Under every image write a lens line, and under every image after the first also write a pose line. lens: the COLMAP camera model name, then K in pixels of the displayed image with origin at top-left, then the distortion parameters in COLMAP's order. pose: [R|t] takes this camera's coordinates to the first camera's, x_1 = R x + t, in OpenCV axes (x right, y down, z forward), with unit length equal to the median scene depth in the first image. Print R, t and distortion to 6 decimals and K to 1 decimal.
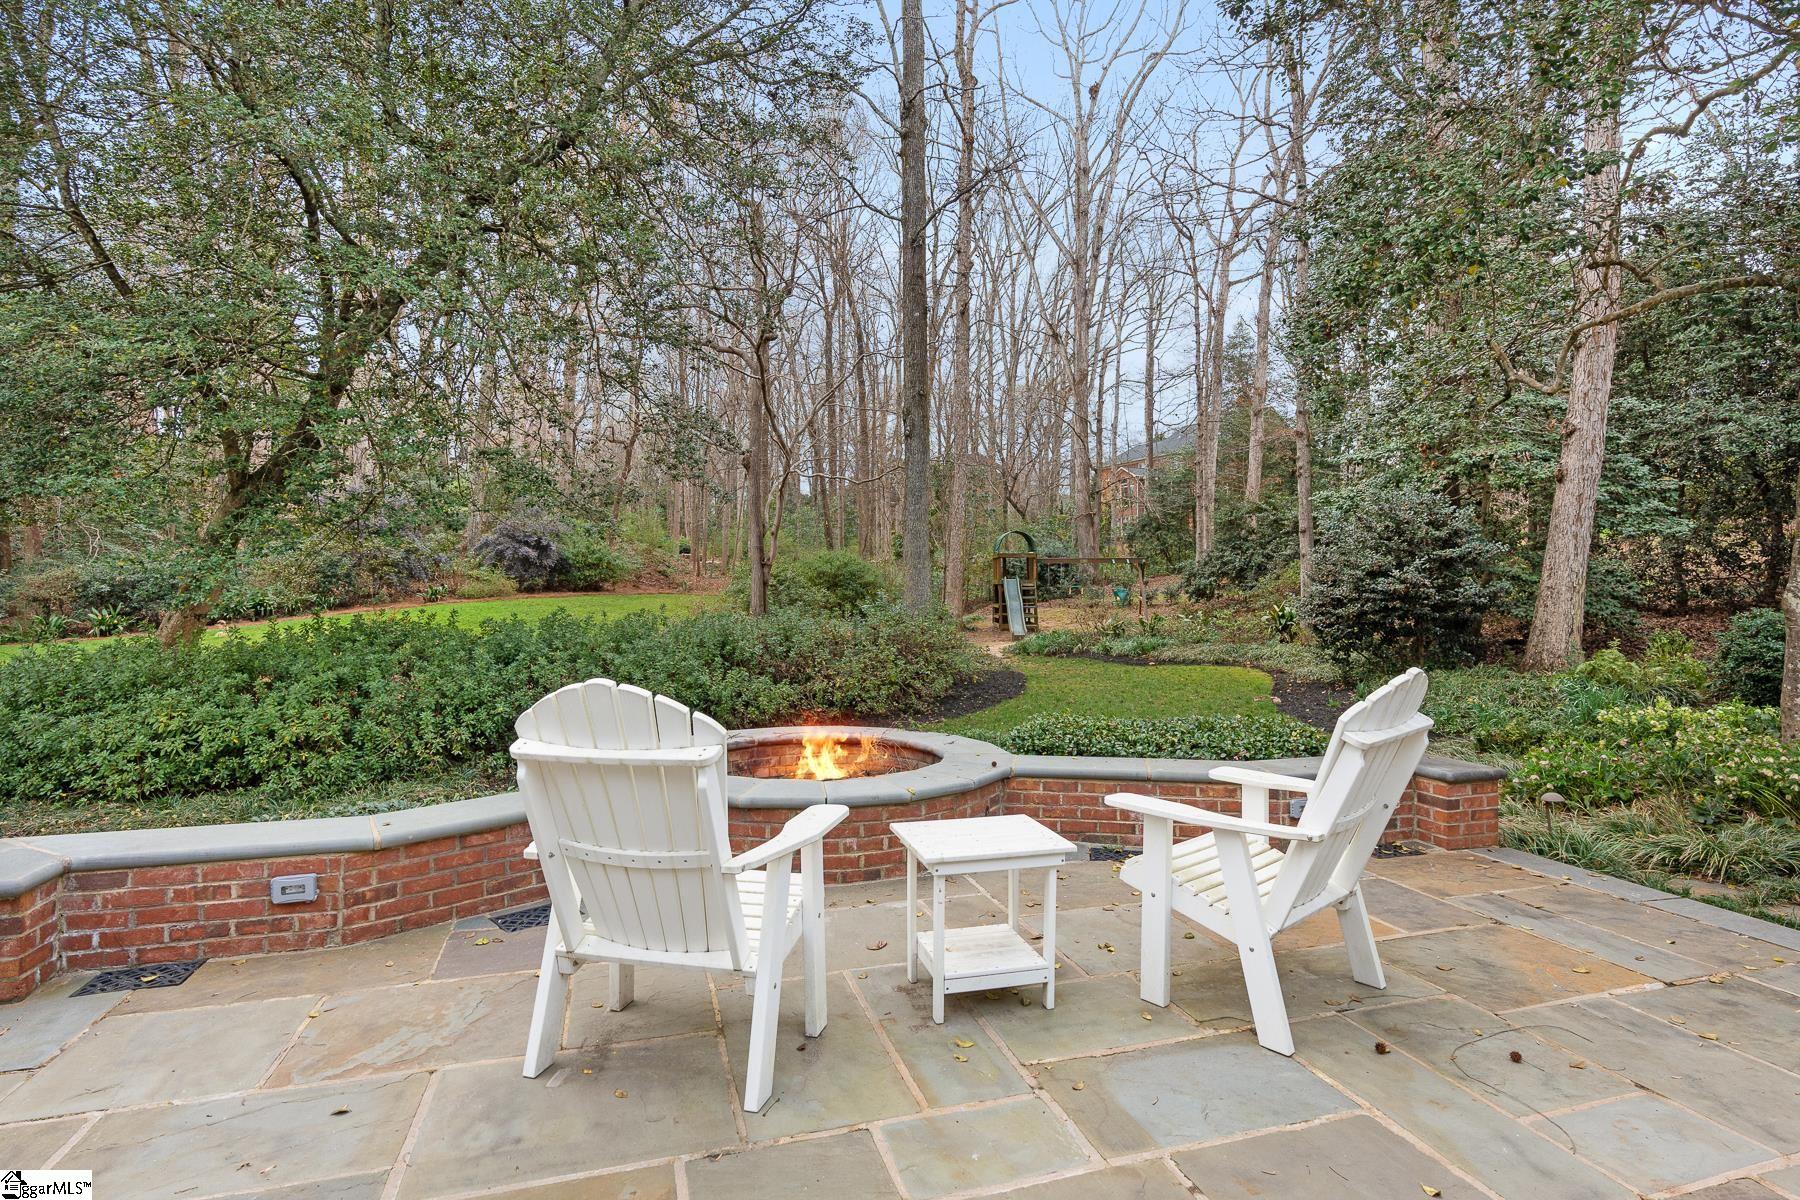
lens RADIAL K [[919.3, 0, 903.4], [0, 919.3, 592.5], [0, 0, 1]] dist [-0.004018, -0.000293]
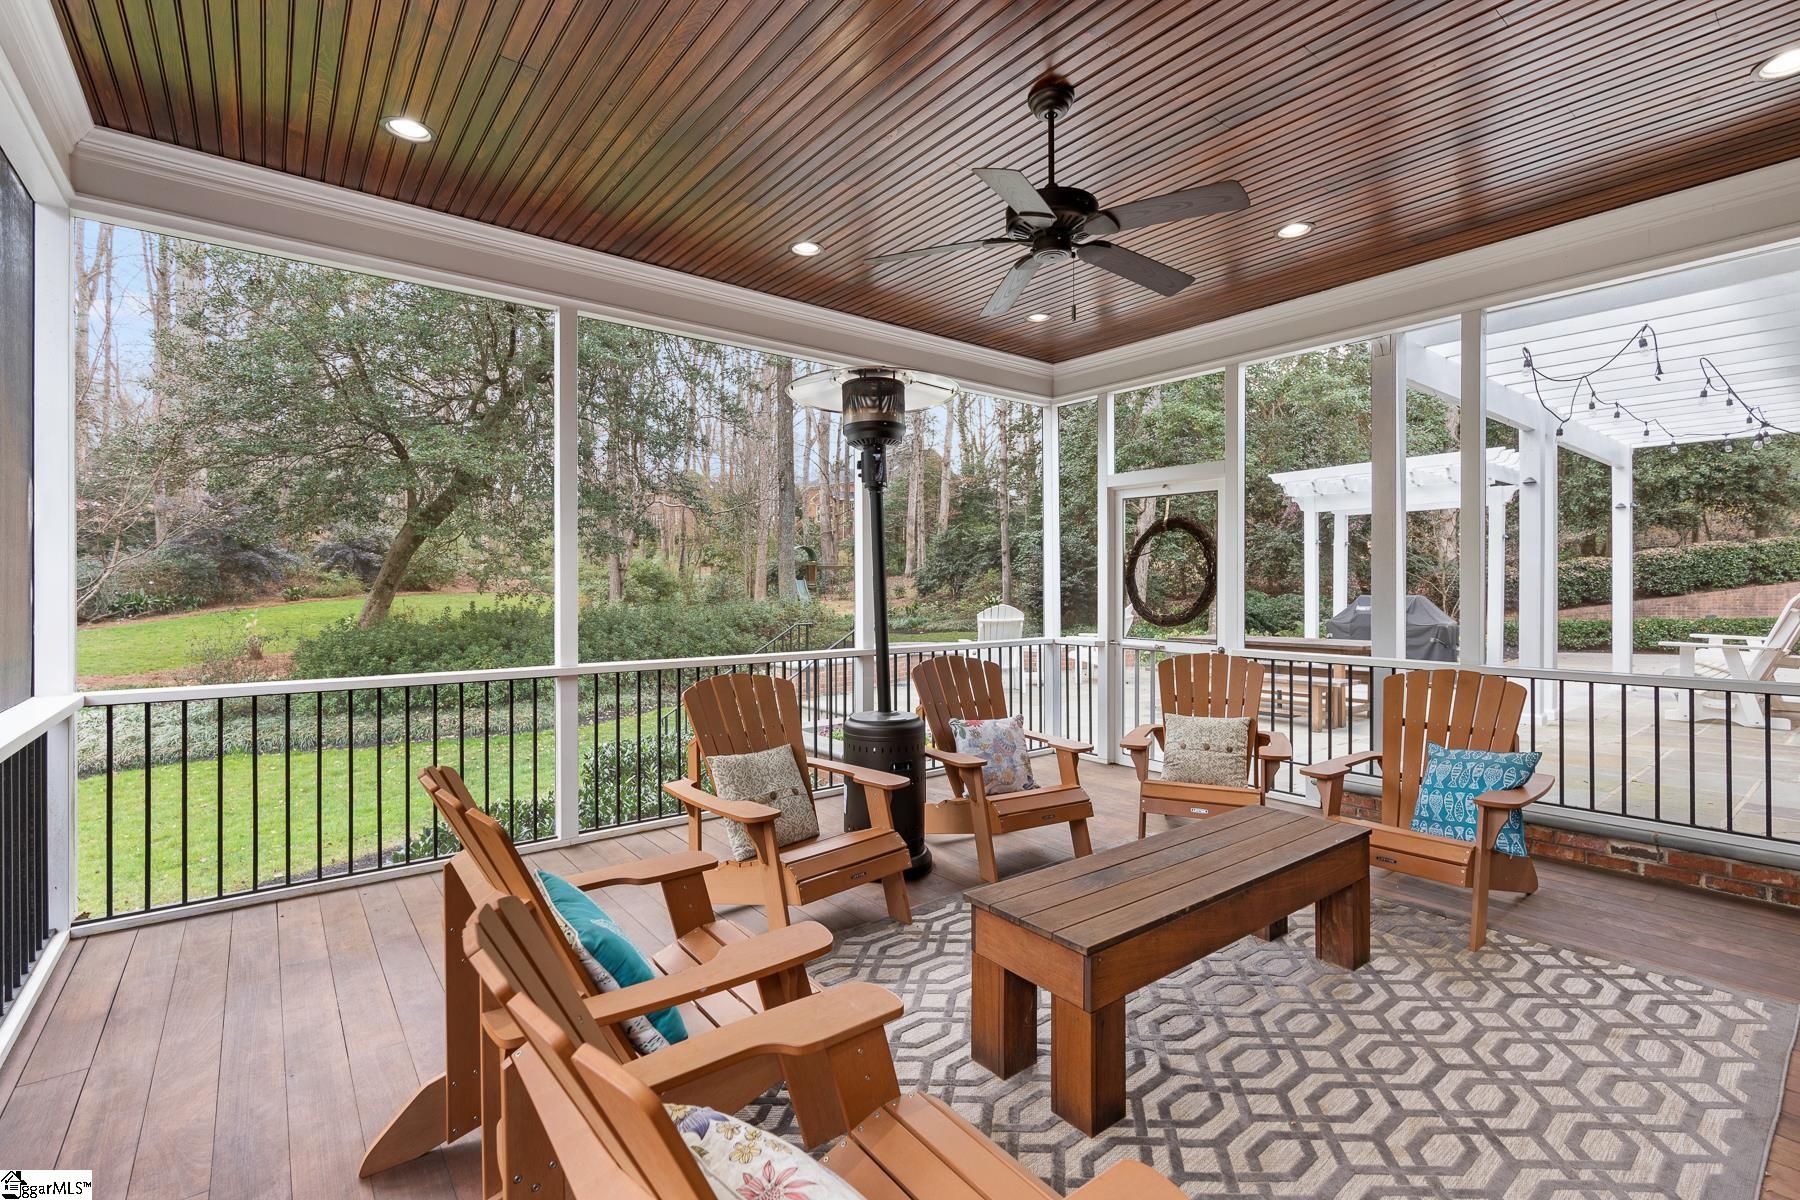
lens RADIAL K [[809.5, 0, 901.6], [0, 809.5, 590.4], [0, 0, 1]] dist [-0.004162, 0.000324]
pose [[0.934342, -0.003909, 0.356357, -0.273817], [0.004420, 0.999990, -0.000618, 0.003004], [-0.356351, 0.002152, 0.934350, -0.331356]]
